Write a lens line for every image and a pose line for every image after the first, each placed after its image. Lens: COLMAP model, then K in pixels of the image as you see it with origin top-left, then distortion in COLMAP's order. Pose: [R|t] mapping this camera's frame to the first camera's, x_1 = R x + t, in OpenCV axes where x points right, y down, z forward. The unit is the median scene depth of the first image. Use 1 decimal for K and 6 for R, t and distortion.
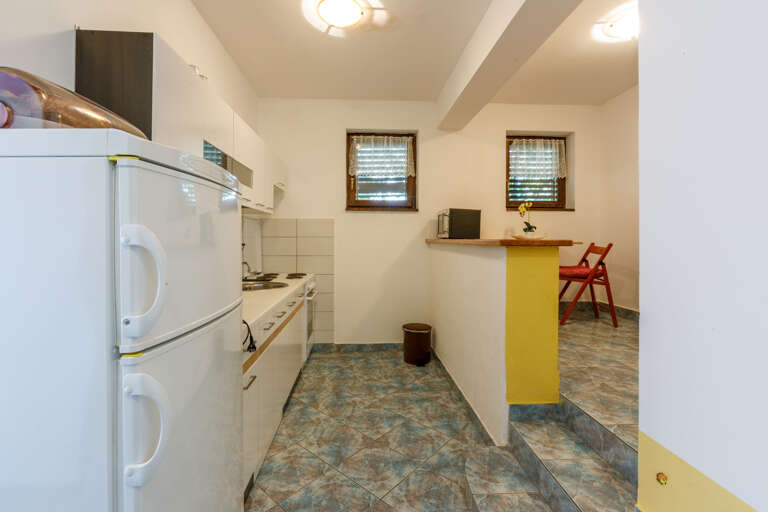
lens RADIAL K [[352.1, 0, 380.1], [0, 352.1, 236.1], [0, 0, 1]] dist [0.001363, 0.000091]
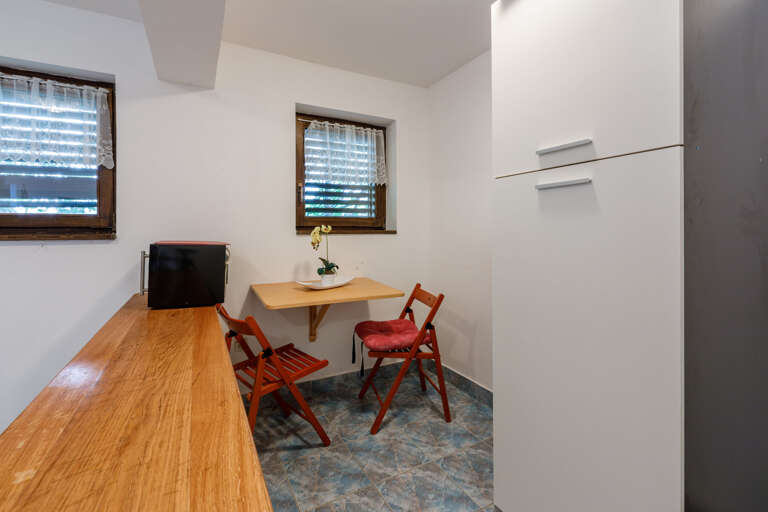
lens RADIAL K [[354.4, 0, 382.1], [0, 354.4, 228.0], [0, 0, 1]] dist [-0.000526, -0.000068]
pose [[0.907919, -0.001436, 0.419143, 0.232360], [0.001264, 0.999999, 0.000688, -0.082675], [-0.419143, -0.000095, 0.907920, 0.374220]]
